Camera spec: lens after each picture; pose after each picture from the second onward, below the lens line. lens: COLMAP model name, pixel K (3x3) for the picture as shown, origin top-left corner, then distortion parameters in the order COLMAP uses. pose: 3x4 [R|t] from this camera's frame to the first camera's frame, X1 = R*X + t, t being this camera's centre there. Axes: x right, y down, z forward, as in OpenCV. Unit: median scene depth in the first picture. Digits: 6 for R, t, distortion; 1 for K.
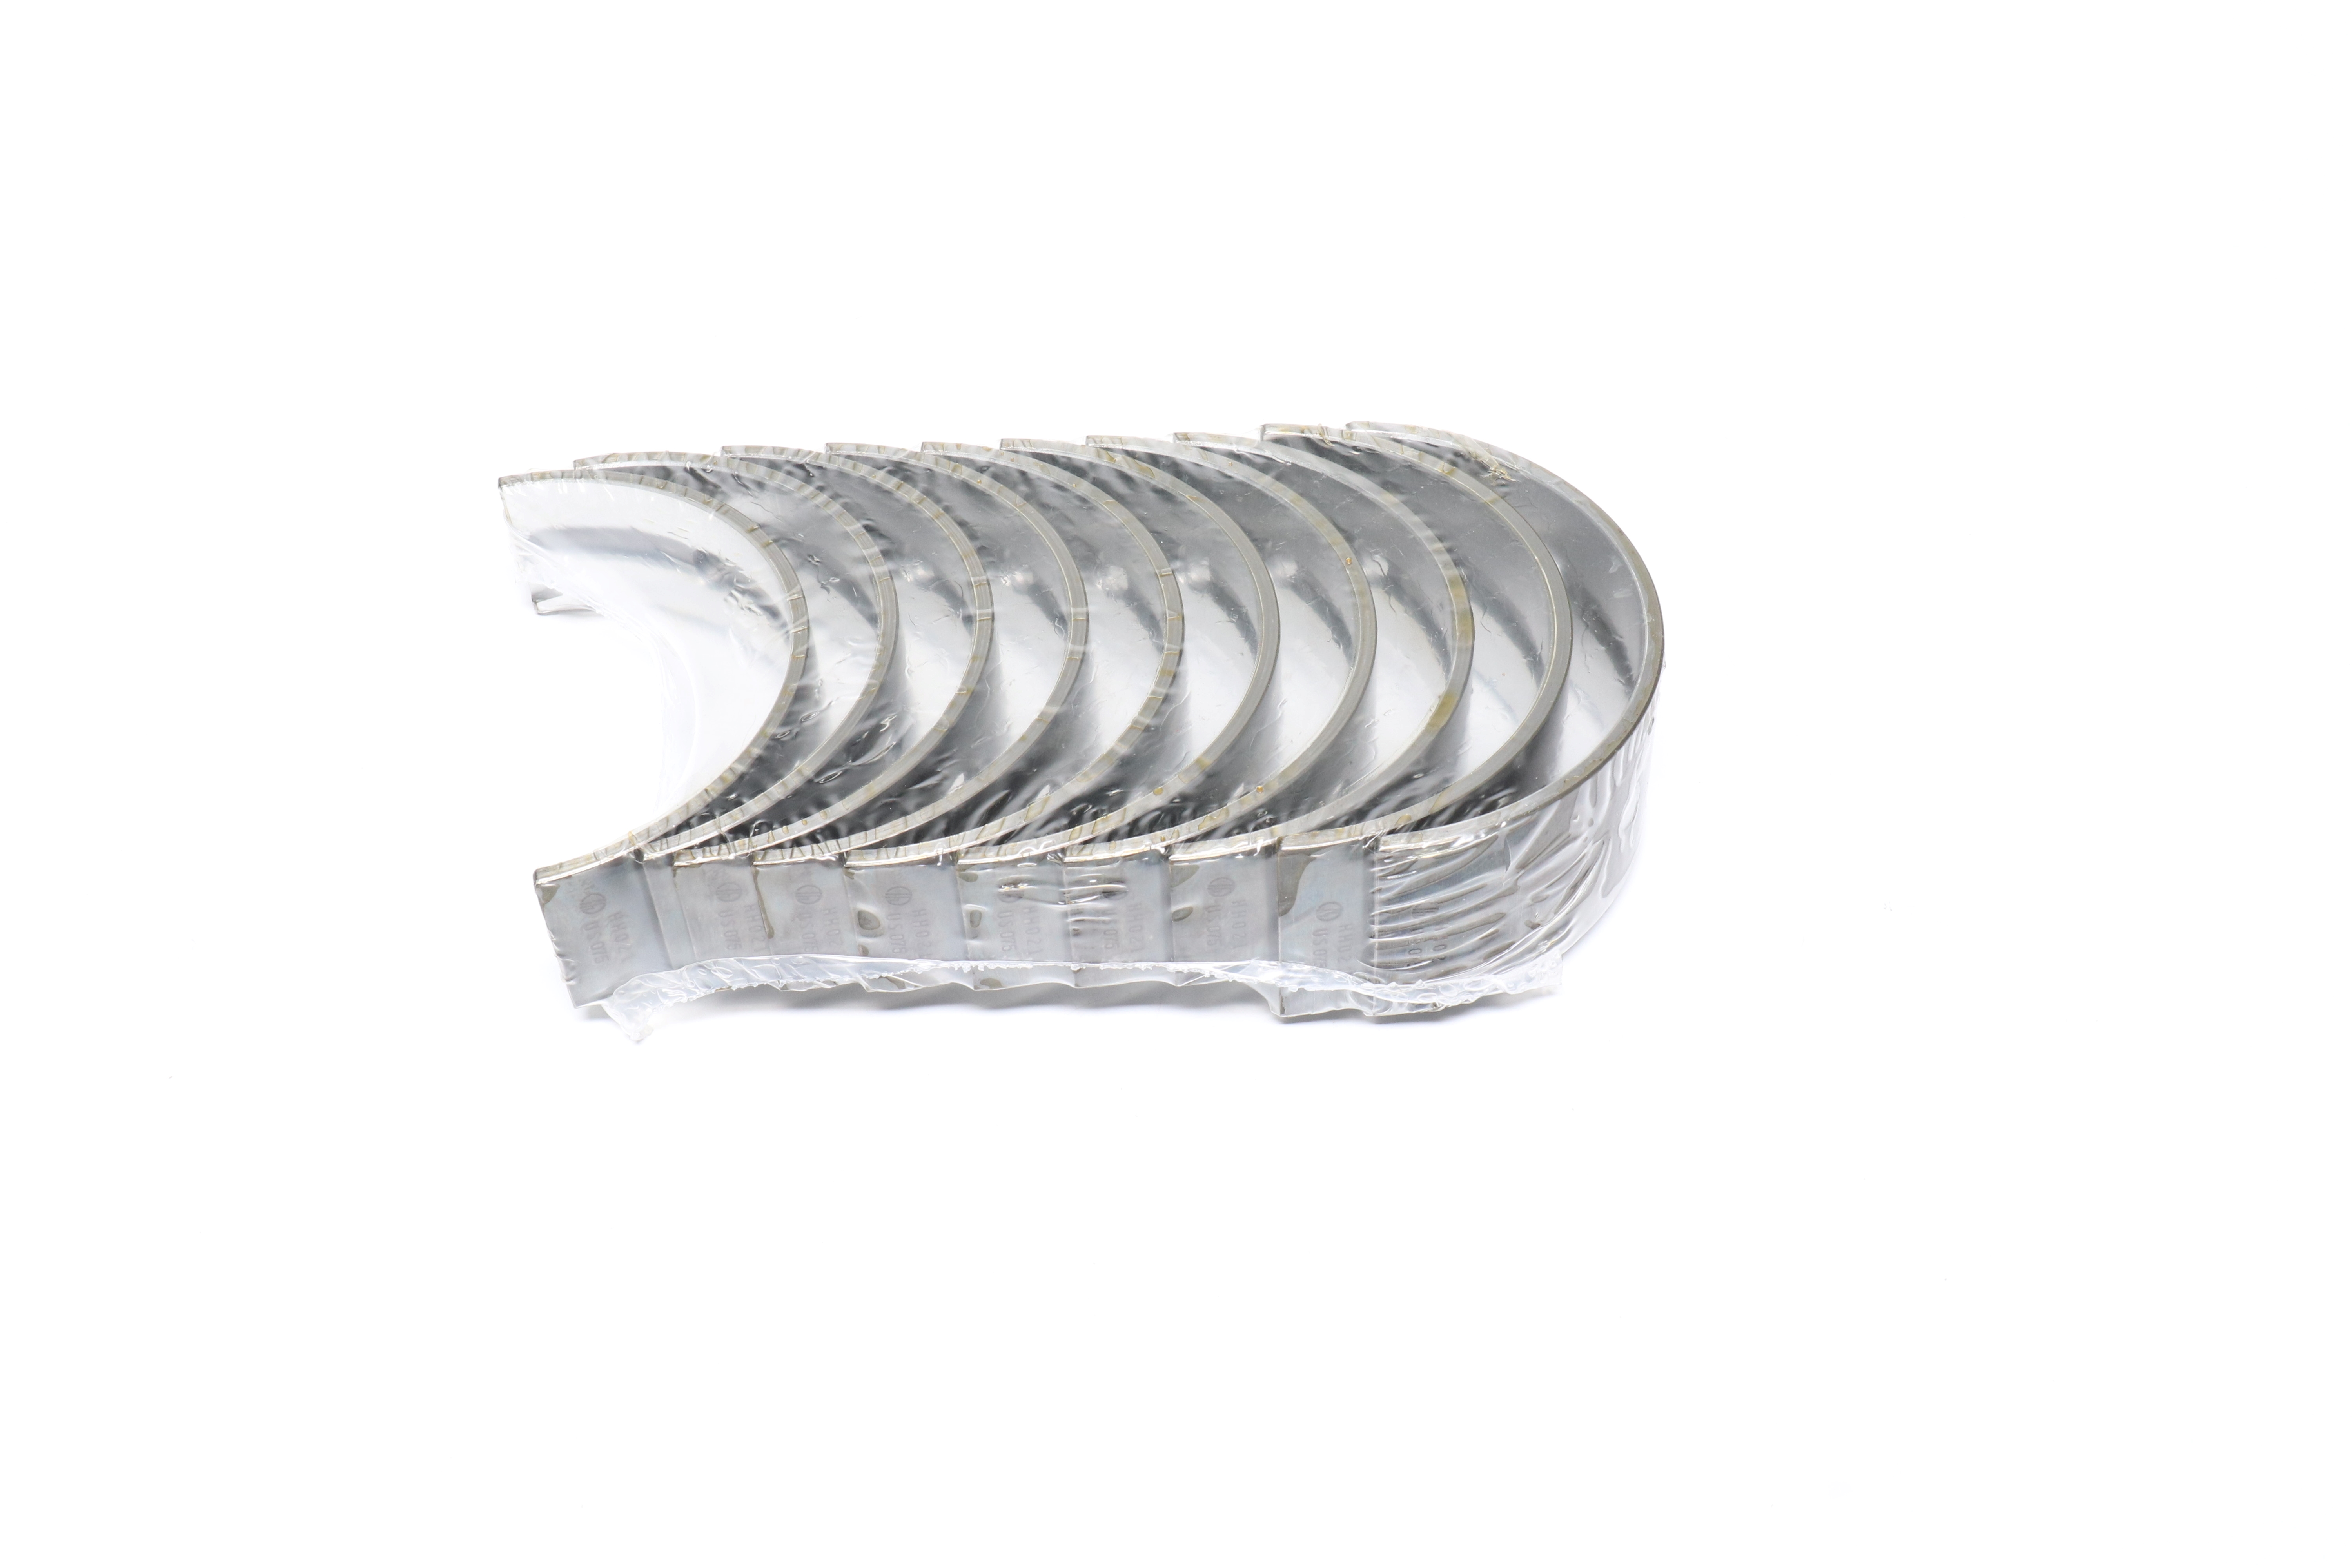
lens RADIAL K [[3062.4, 0, 1174.5], [0, 3062.4, 787.7], [0, 0, 1]] dist [-0.000222, 0.000000]
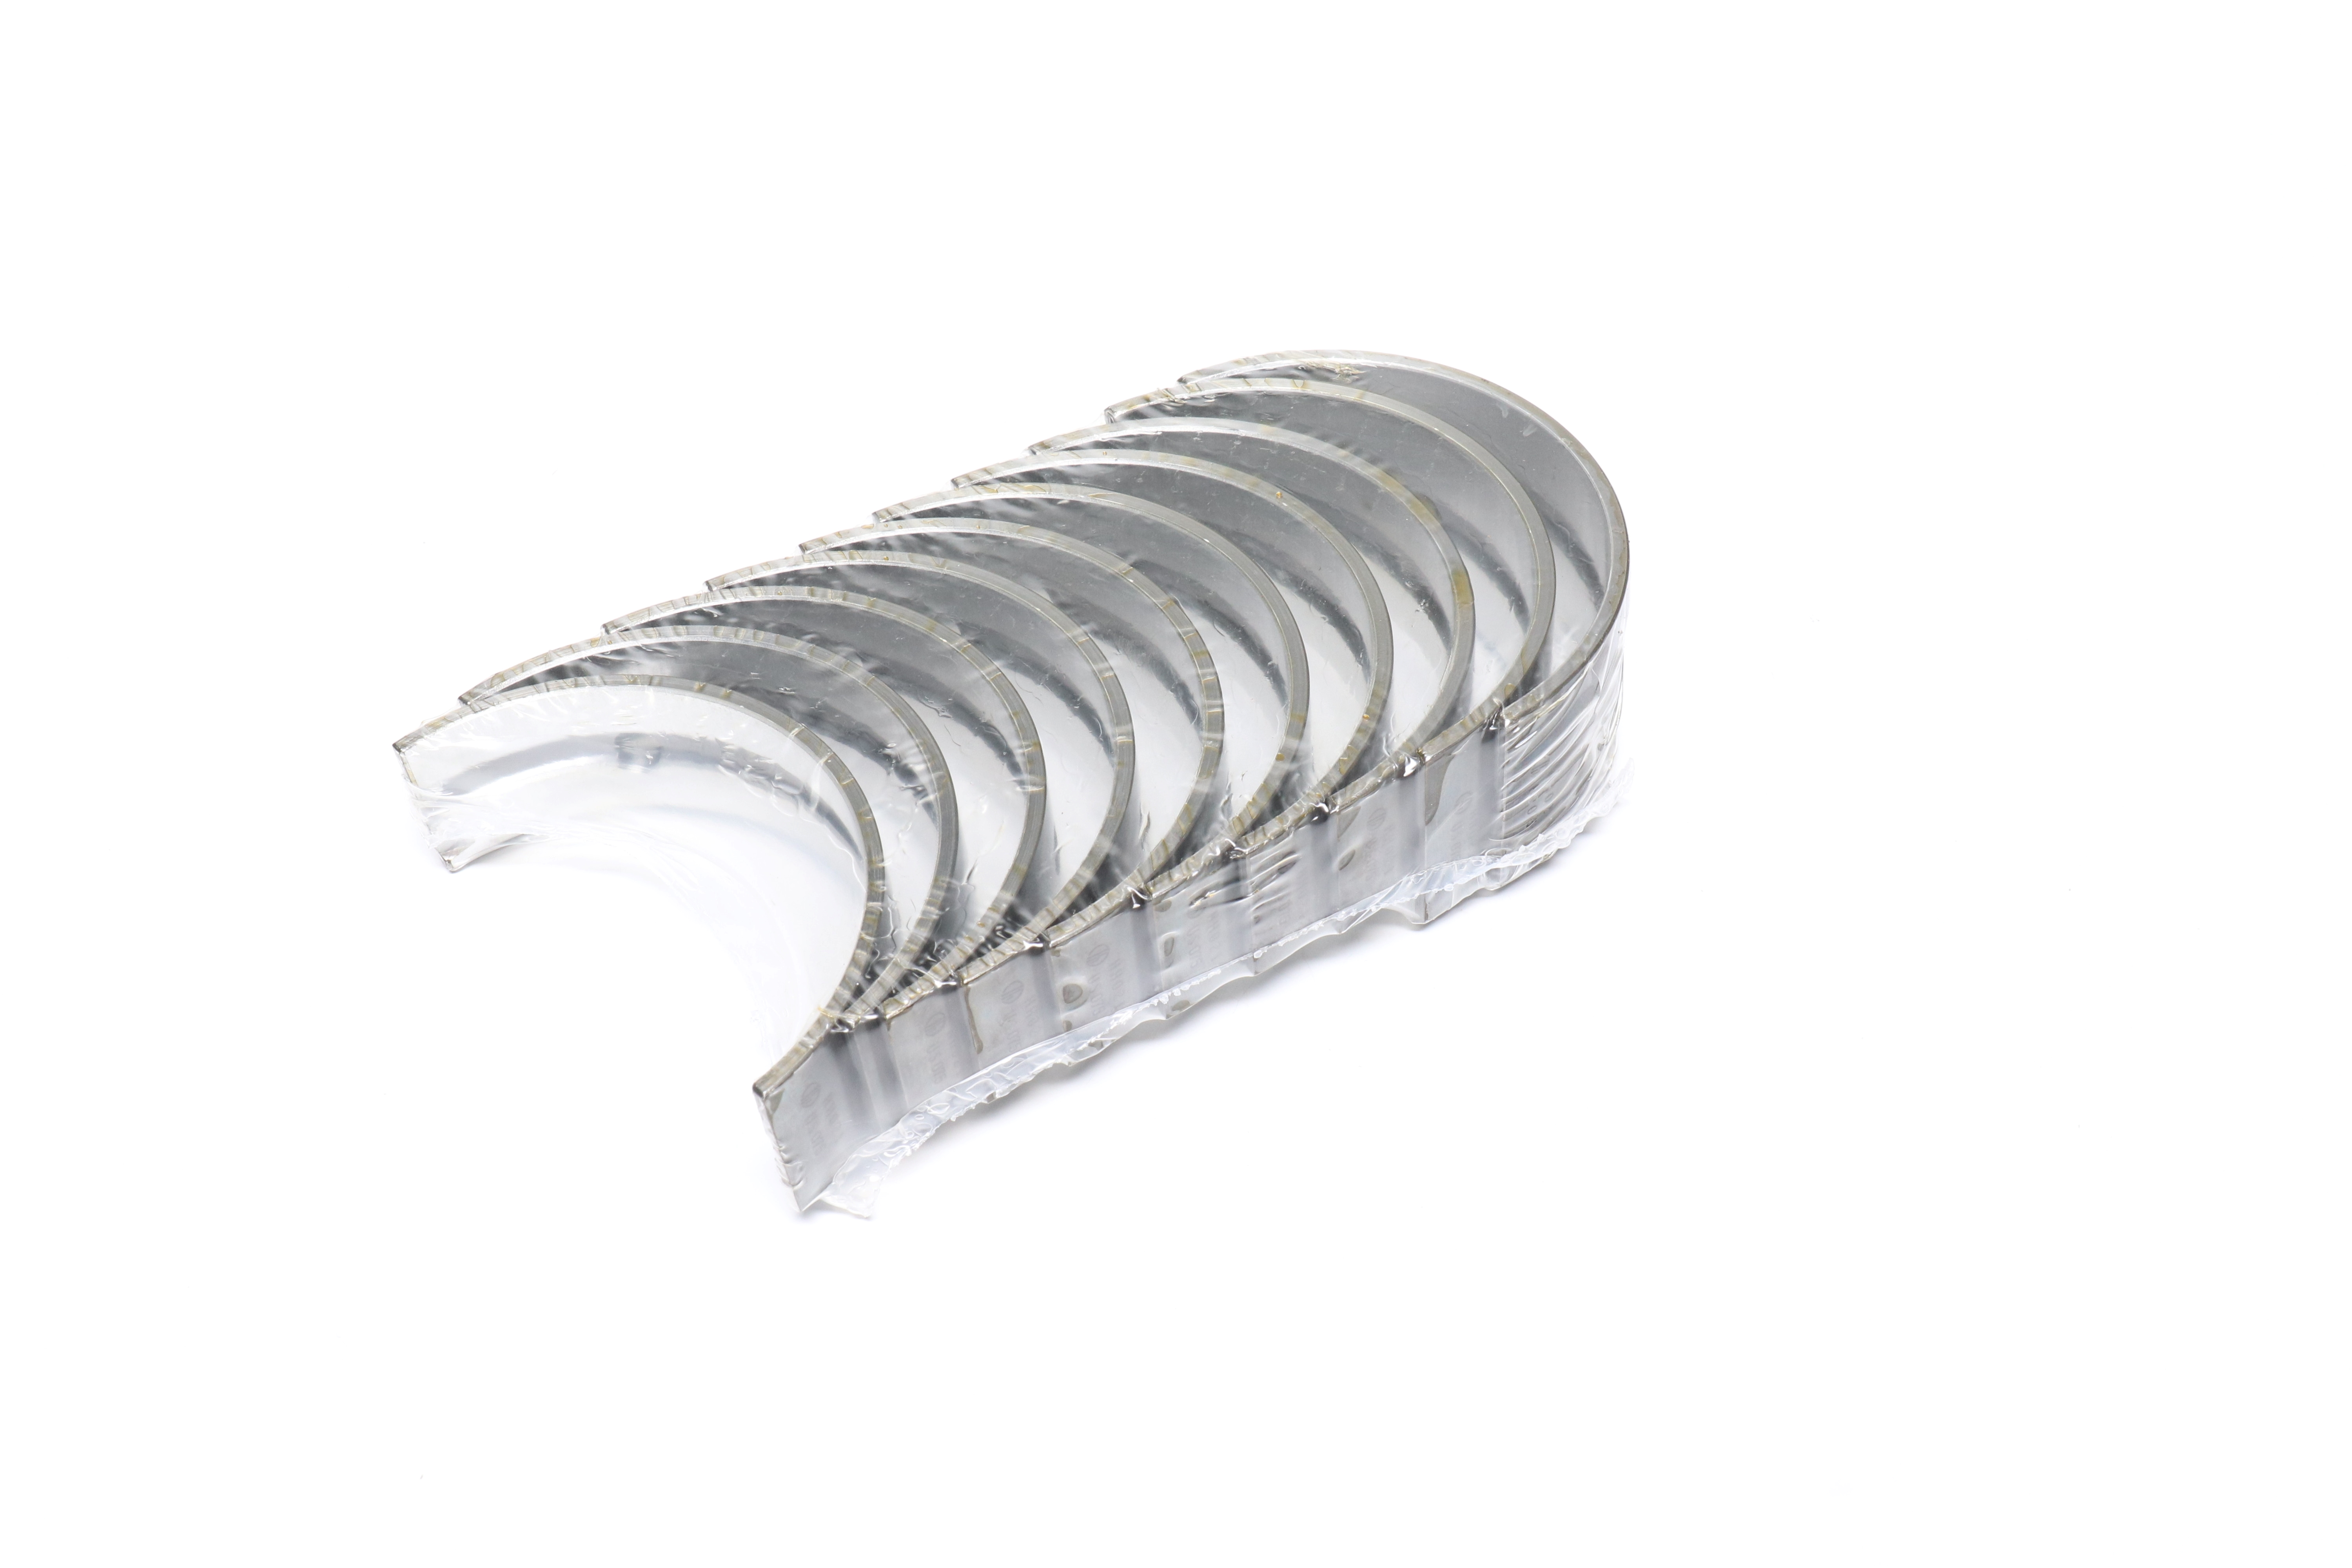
lens RADIAL K [[3062.4, 0, 1175.3], [0, 3062.4, 780.3], [0, 0, 1]] dist [-0.000222, 0.000000]
pose [[0.848610, -0.376912, 0.371211, -0.397910], [0.376806, 0.923173, 0.075952, -0.078868], [-0.371319, 0.075421, 0.925437, 0.074990]]
